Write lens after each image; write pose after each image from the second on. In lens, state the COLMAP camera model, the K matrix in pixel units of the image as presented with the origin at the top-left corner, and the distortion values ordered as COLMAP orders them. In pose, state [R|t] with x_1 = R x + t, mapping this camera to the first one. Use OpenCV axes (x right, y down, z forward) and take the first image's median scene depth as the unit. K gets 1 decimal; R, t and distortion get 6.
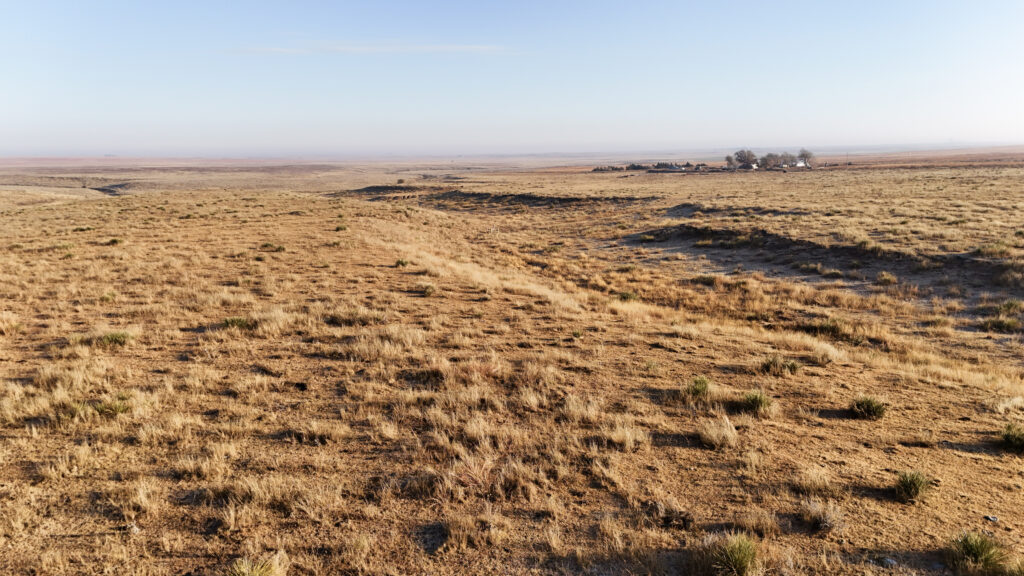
lens RADIAL K [[773.8, 0, 512.0], [0, 773.8, 288.0], [0, 0, 1]] dist [0.152844, -0.167109]
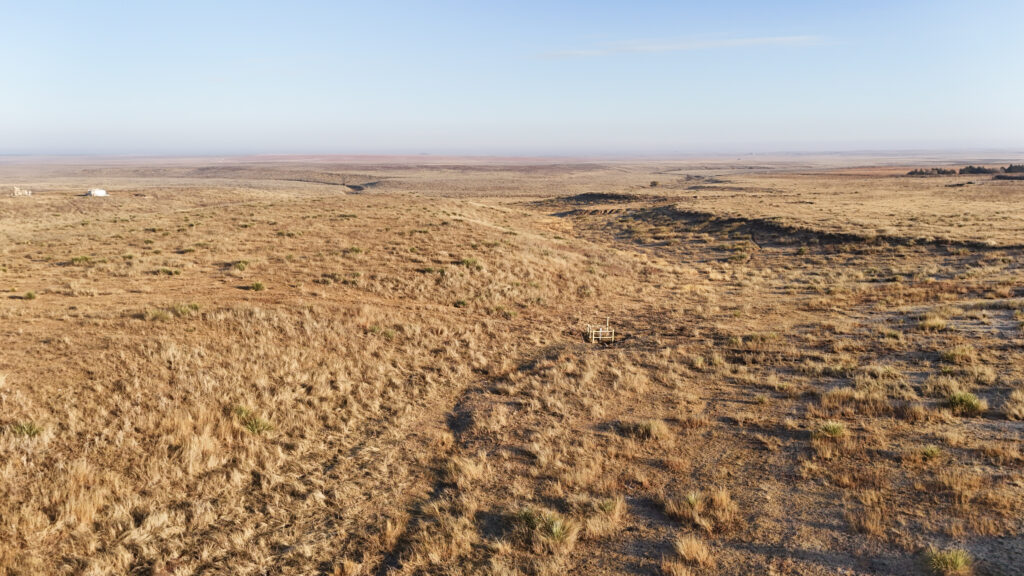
lens RADIAL K [[773.8, 0, 512.0], [0, 773.8, 288.0], [0, 0, 1]] dist [0.152844, -0.167109]
pose [[0.935884, 0.070714, -0.345137, 0.051660], [-0.069952, 0.997442, 0.014678, -0.070119], [0.345292, 0.010407, 0.938437, 0.403332]]
